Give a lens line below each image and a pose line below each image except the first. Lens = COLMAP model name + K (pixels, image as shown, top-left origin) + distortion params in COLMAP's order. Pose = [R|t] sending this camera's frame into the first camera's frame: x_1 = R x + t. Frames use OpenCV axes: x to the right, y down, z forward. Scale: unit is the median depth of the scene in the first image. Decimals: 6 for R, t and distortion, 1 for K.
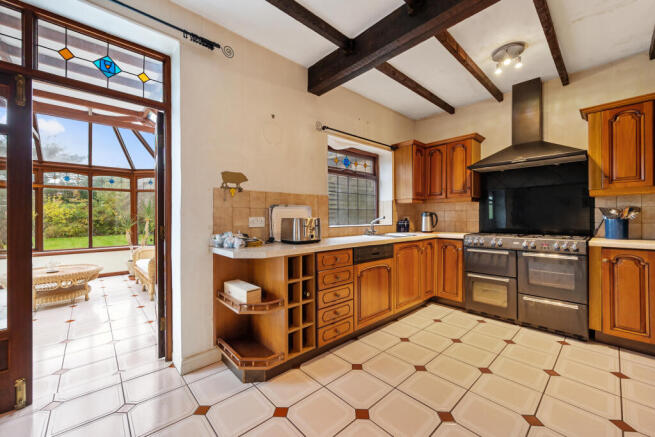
lens RADIAL K [[257.3, 0, 328.7], [0, 257.3, 218.5], [0, 0, 1]] dist [0.002758, 0.000109]
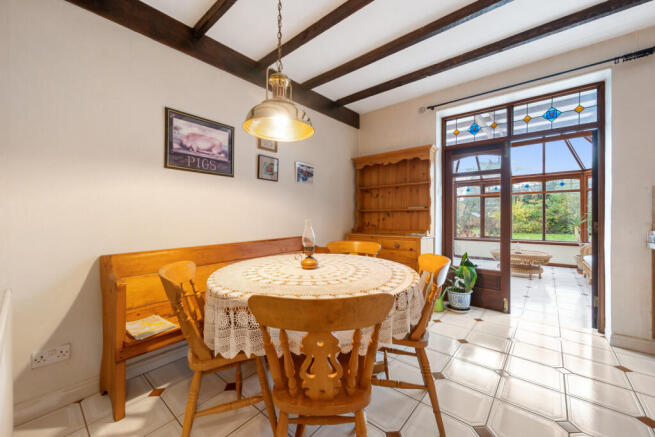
lens RADIAL K [[257.3, 0, 326.9], [0, 257.3, 214.5], [0, 0, 1]] dist [0.002758, 0.000109]
pose [[0.118642, -0.004546, -0.992927, 0.246224], [-0.007129, 0.999960, -0.005430, 0.004277], [0.992912, 0.007723, 0.118605, -0.243818]]
